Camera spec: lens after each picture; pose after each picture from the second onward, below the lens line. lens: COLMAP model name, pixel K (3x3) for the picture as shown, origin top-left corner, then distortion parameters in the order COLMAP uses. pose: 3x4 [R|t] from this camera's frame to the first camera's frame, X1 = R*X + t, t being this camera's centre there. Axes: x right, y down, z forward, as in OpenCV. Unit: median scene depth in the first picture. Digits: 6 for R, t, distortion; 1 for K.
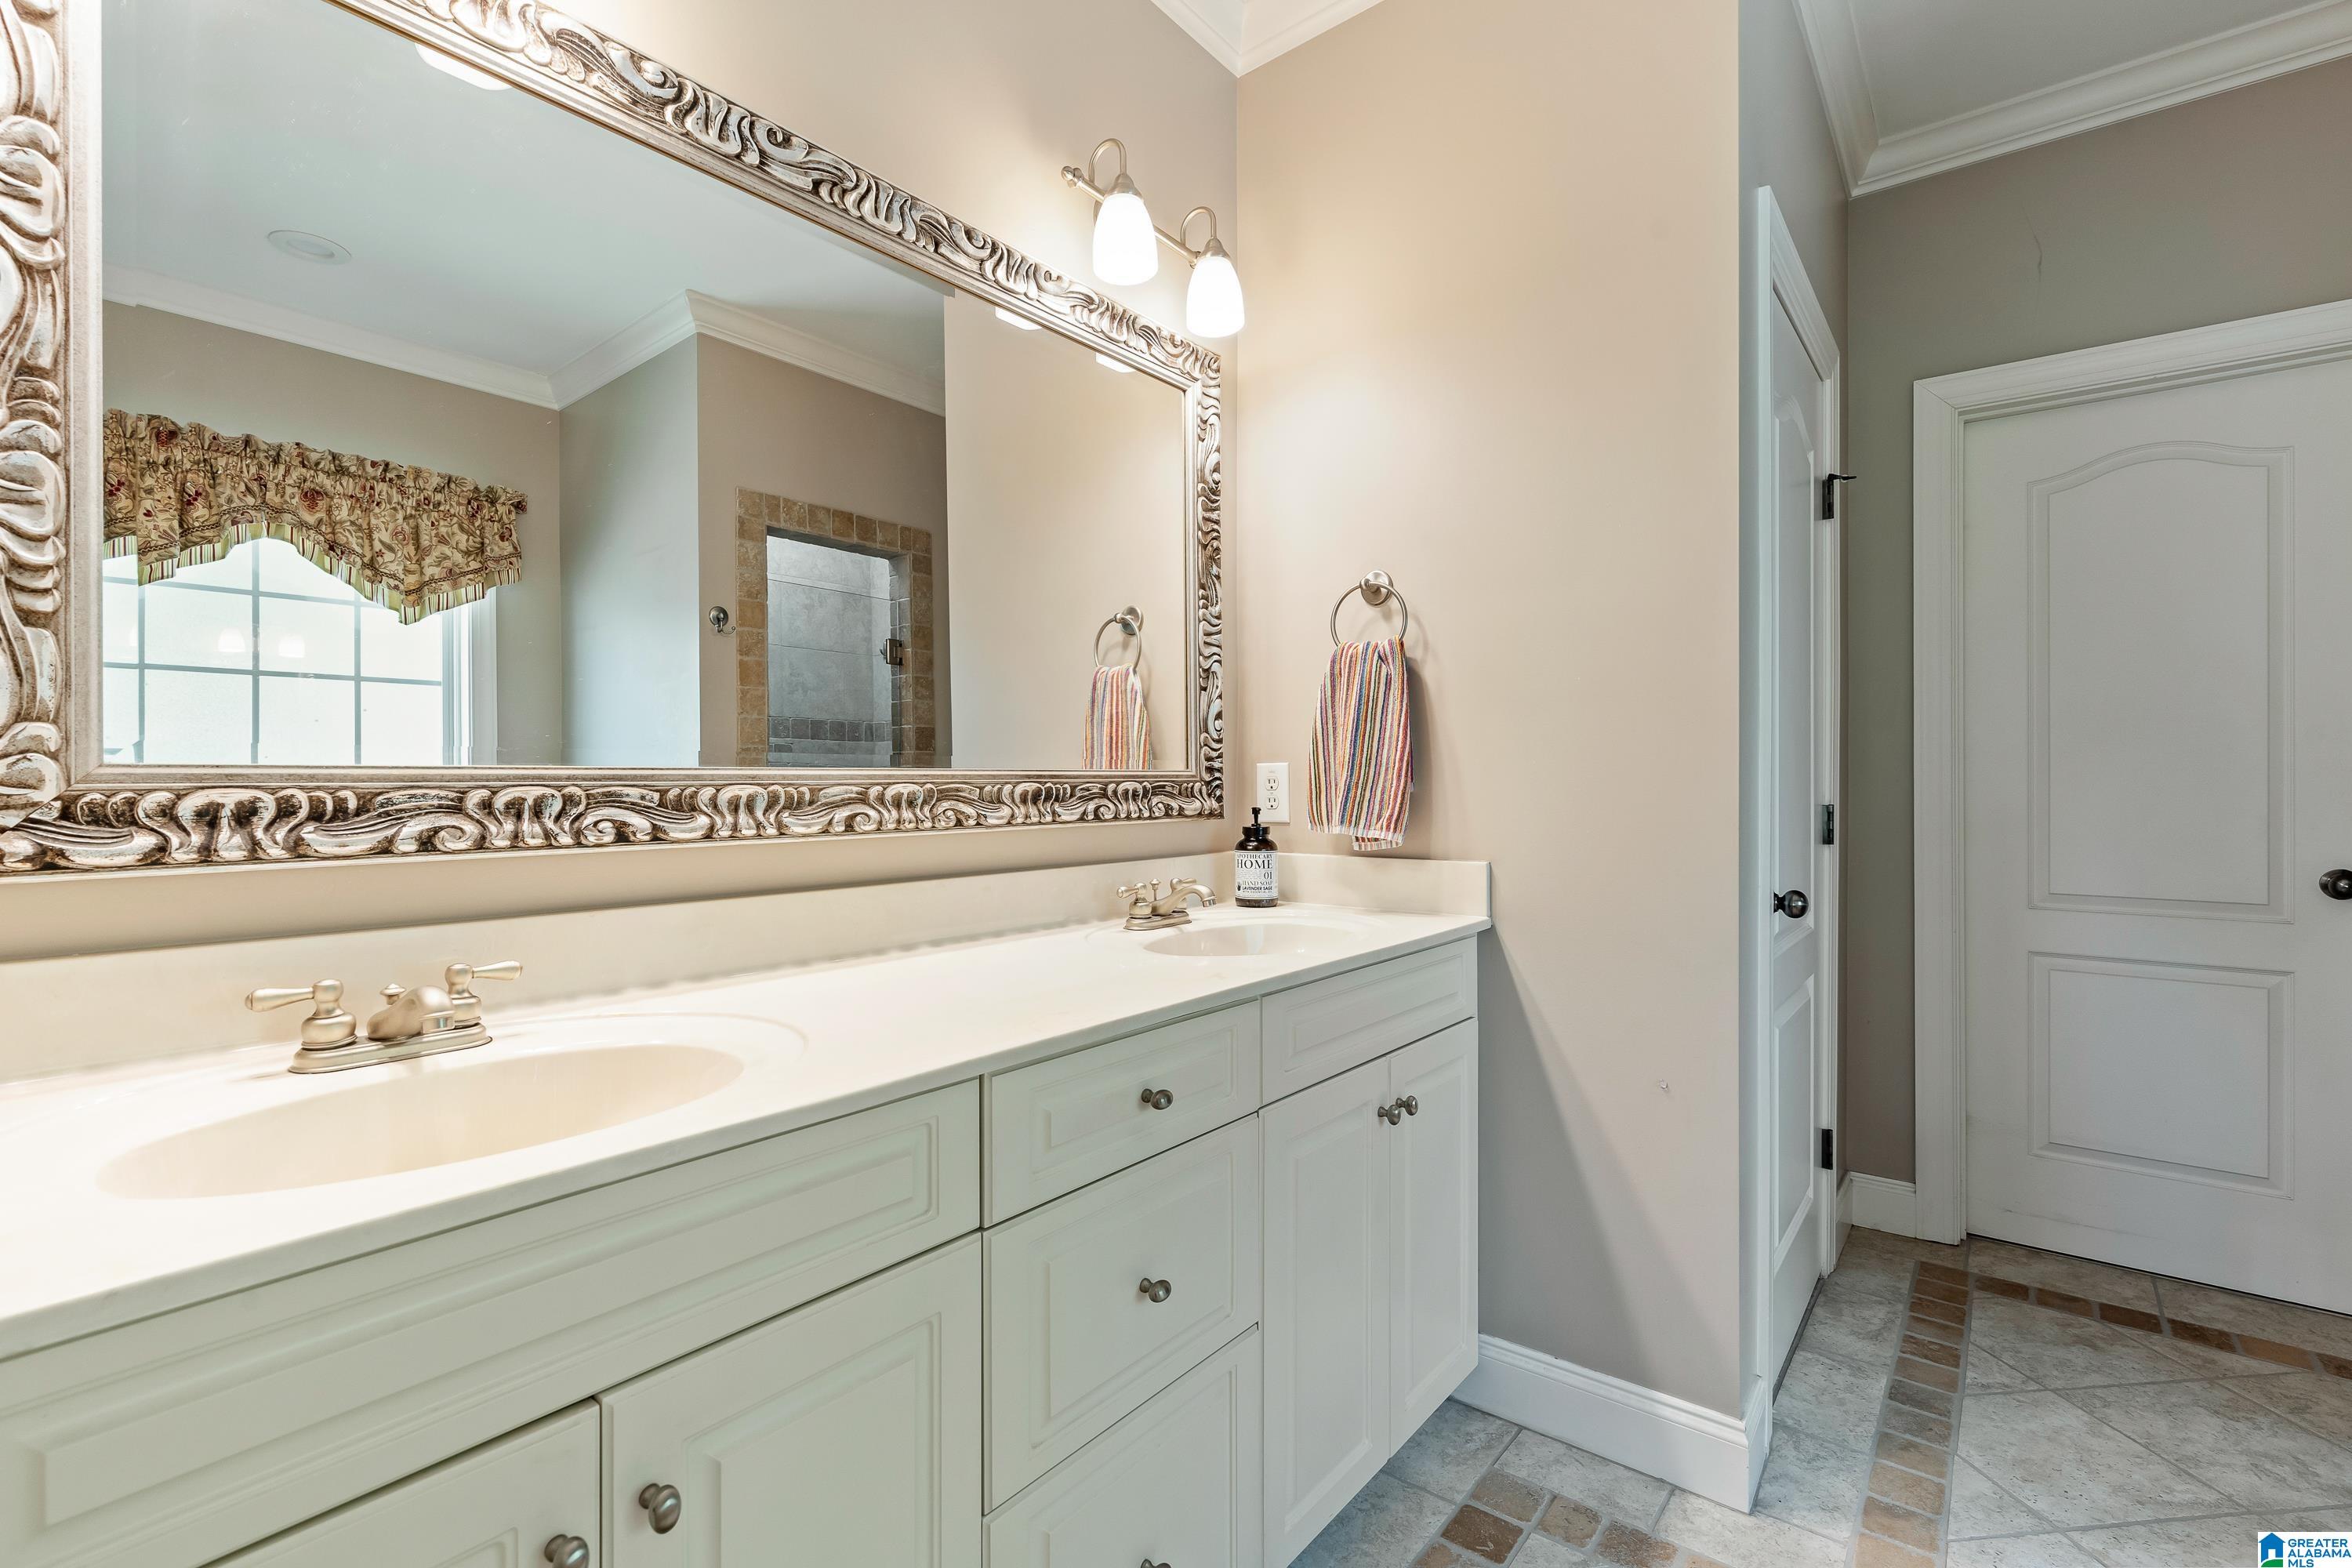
lens RADIAL K [[1065.7, 0, 1165.0], [0, 1065.7, 789.4], [0, 0, 1]] dist [-0.002798, -0.000230]
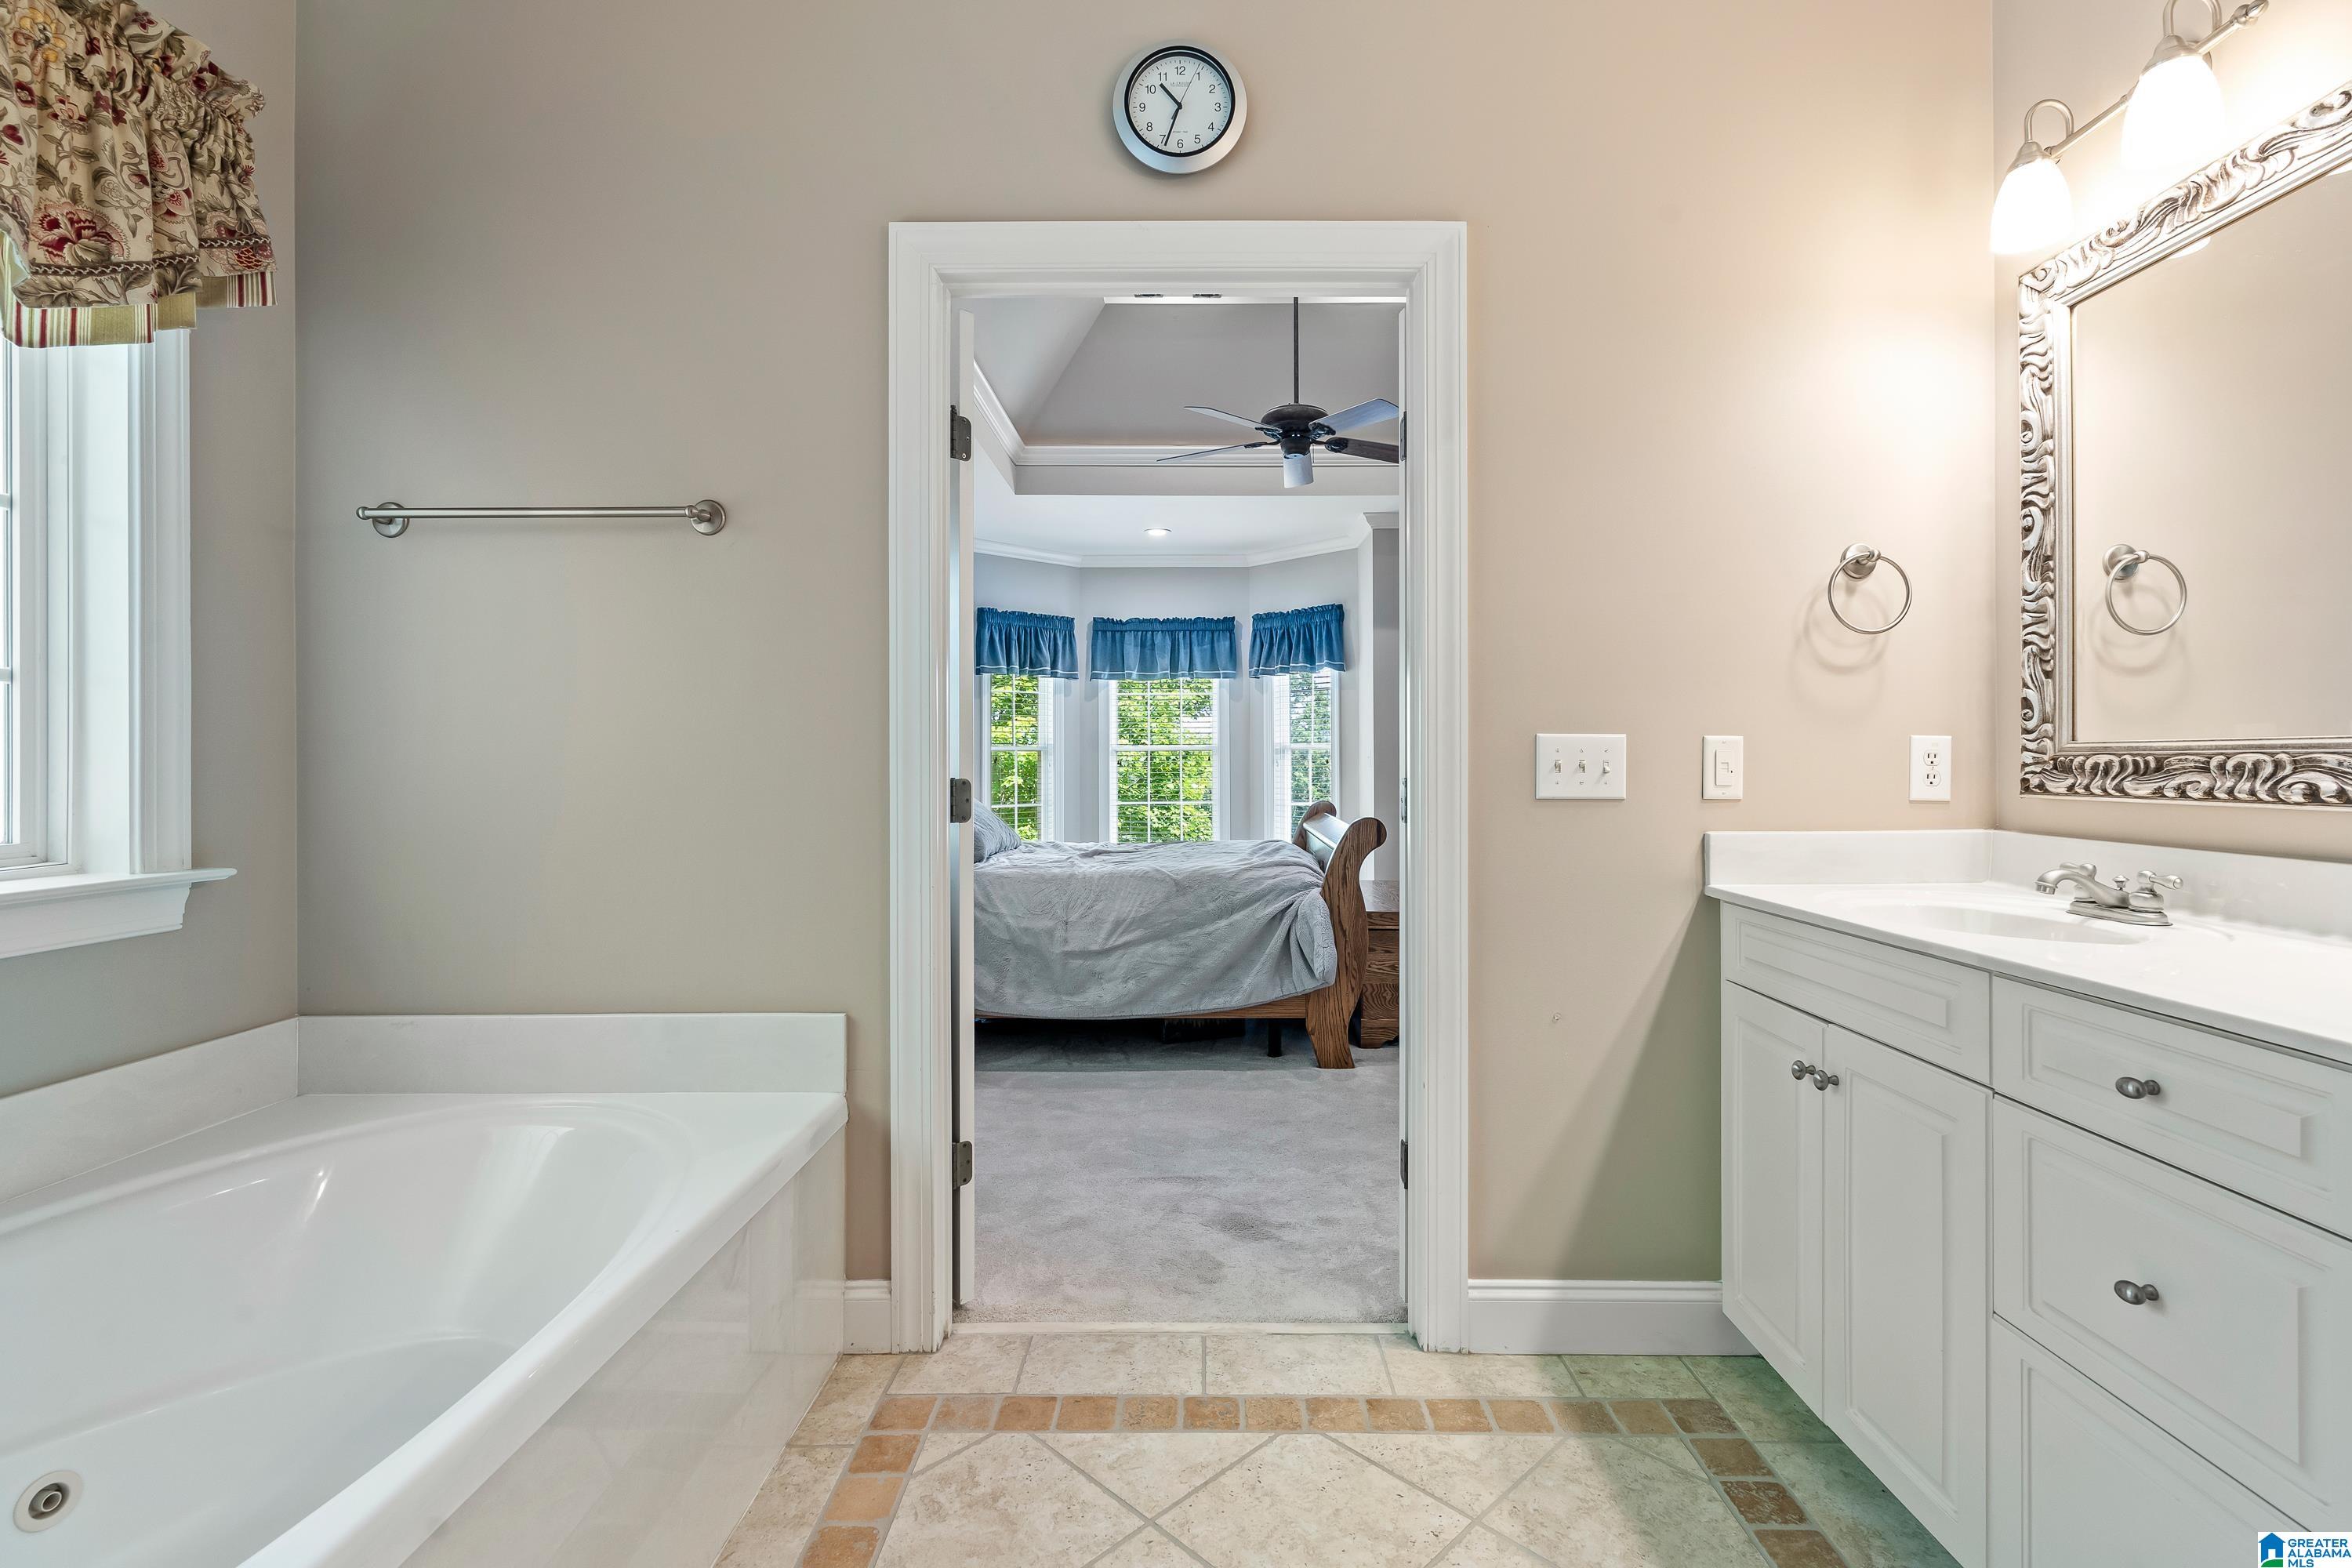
lens RADIAL K [[1065.7, 0, 1182.9], [0, 1065.7, 764.8], [0, 0, 1]] dist [-0.002798, -0.000230]
pose [[-0.791374, 0.017854, -0.611071, 1.312498], [0.012140, 0.999835, 0.013490, -0.023823], [0.611211, 0.003257, -0.791461, 1.319713]]
